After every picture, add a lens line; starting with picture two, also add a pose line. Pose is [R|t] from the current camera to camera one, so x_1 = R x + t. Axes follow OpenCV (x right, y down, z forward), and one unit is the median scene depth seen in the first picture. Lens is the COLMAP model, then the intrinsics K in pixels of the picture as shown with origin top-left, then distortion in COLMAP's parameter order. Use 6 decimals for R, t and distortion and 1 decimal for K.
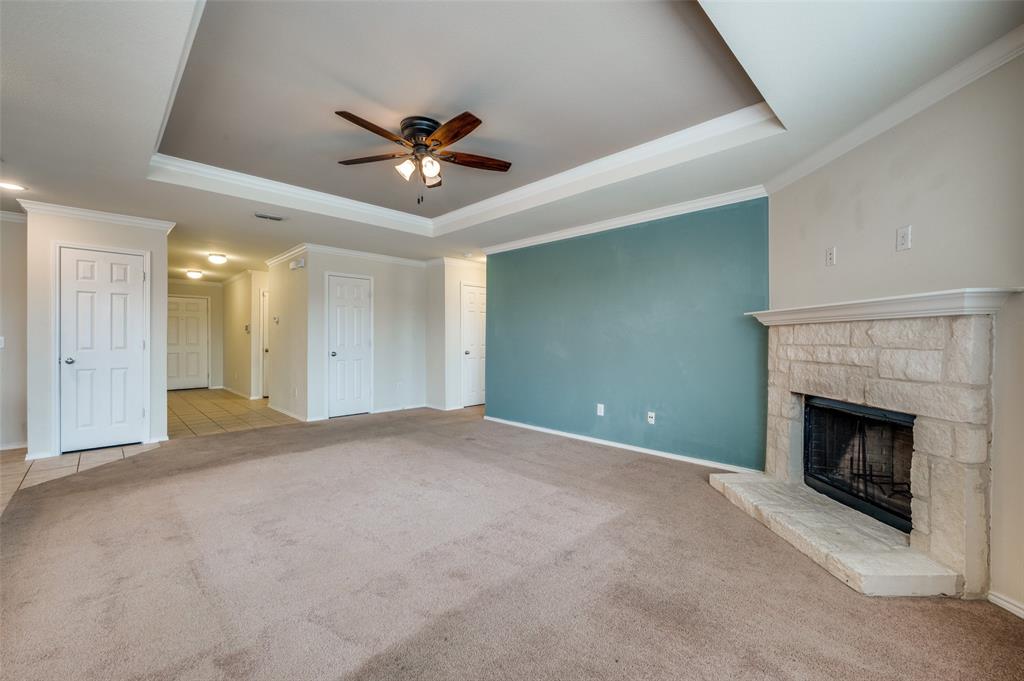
lens RADIAL K [[423.9, 0, 517.0], [0, 423.9, 334.9], [0, 0, 1]] dist [0.002647, 0.000372]
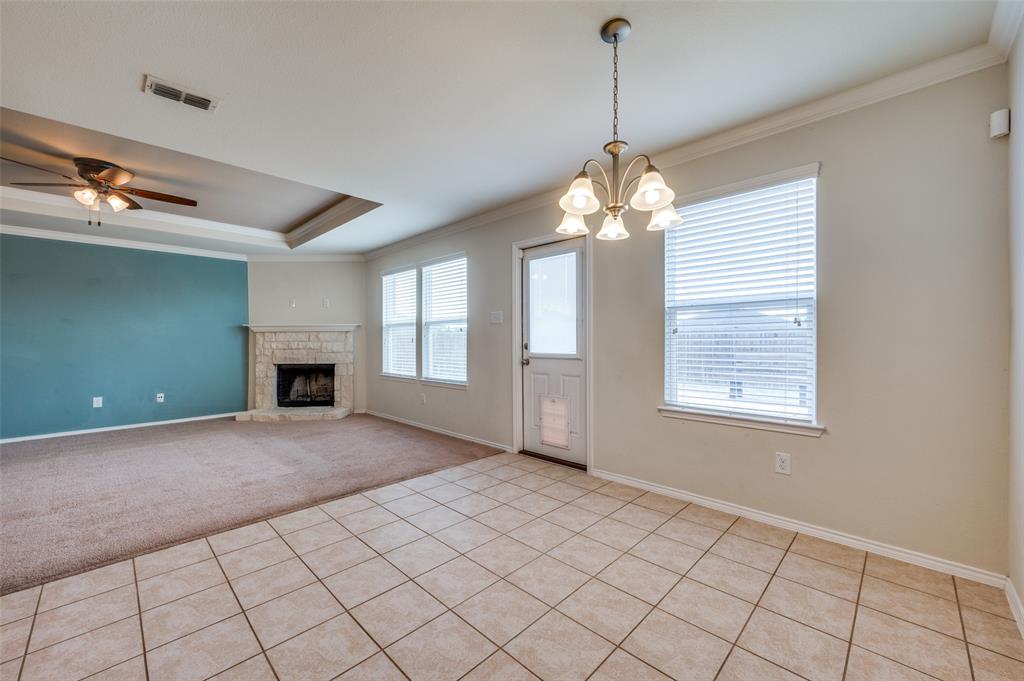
lens RADIAL K [[404.1, 0, 510.9], [0, 404.1, 342.0], [0, 0, 1]] dist [-0.000976, -0.001214]
pose [[-0.003018, -0.011242, 0.999932, -1.325277], [-0.002715, 0.999933, 0.011234, 0.000195], [-0.999992, -0.002681, -0.003049, -0.160503]]
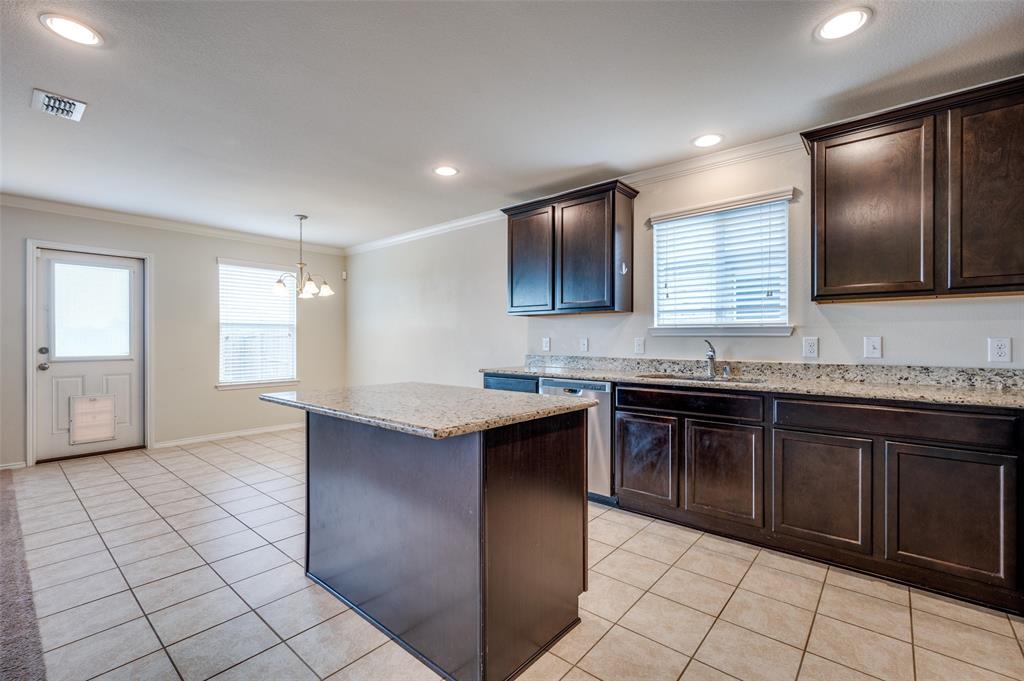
lens RADIAL K [[442.7, 0, 519.4], [0, 442.7, 342.4], [0, 0, 1]] dist [-0.001454, -0.000301]
pose [[-0.996438, 0.000060, -0.084332, -1.380257], [0.000542, 0.999984, -0.005692, 0.011912], [0.084330, -0.005718, -0.996421, 1.245737]]
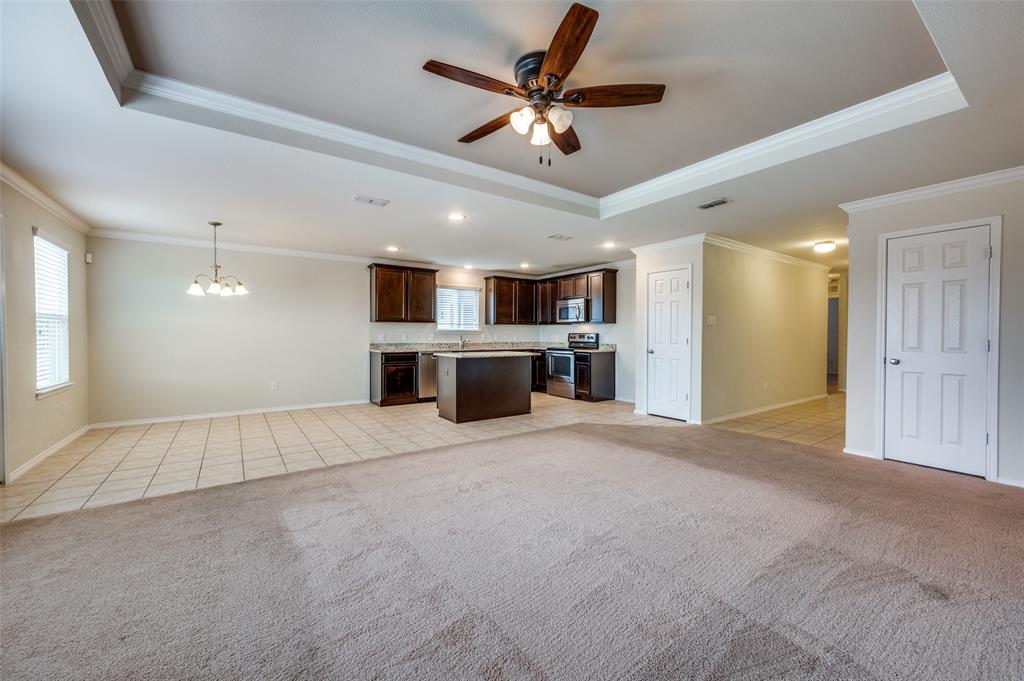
lens RADIAL K [[404.1, 0, 505.8], [0, 404.1, 337.5], [0, 0, 1]] dist [-0.000976, -0.001214]
pose [[-0.183575, 0.005470, -0.982990, 0.510150], [0.006450, 0.999970, 0.004360, 0.005527], [0.982984, -0.005540, -0.183605, 1.033118]]
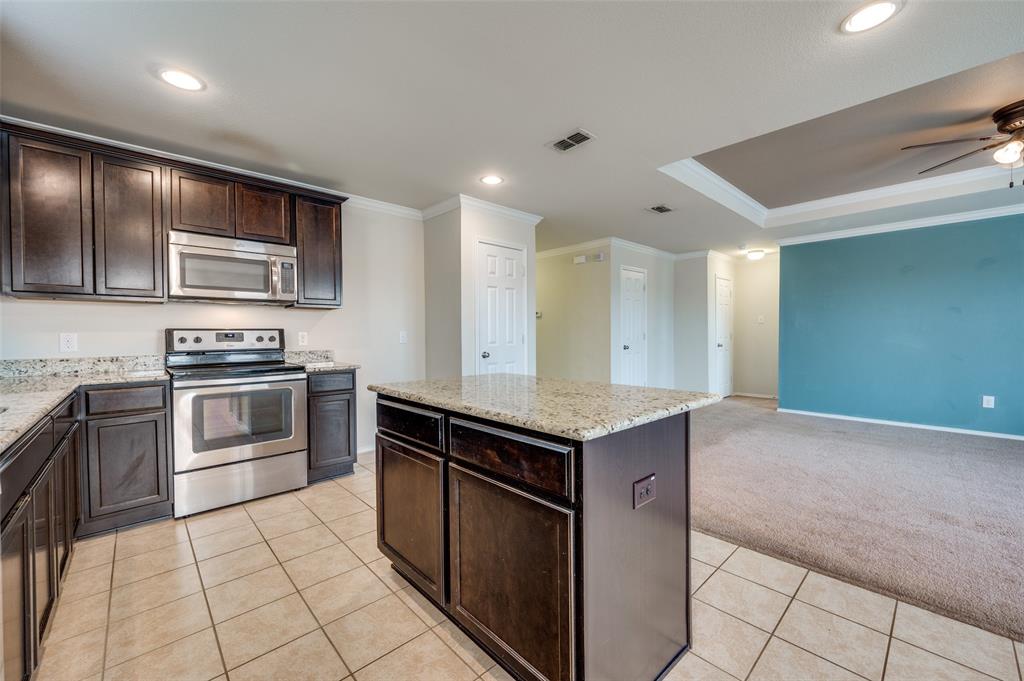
lens RADIAL K [[404.1, 0, 516.2], [0, 404.1, 339.0], [0, 0, 1]] dist [-0.000976, -0.001214]
pose [[0.999640, -0.007686, -0.025697, -1.292331], [0.008279, 0.999700, 0.023058, 0.002302], [0.025512, -0.023263, 0.999404, 0.062218]]
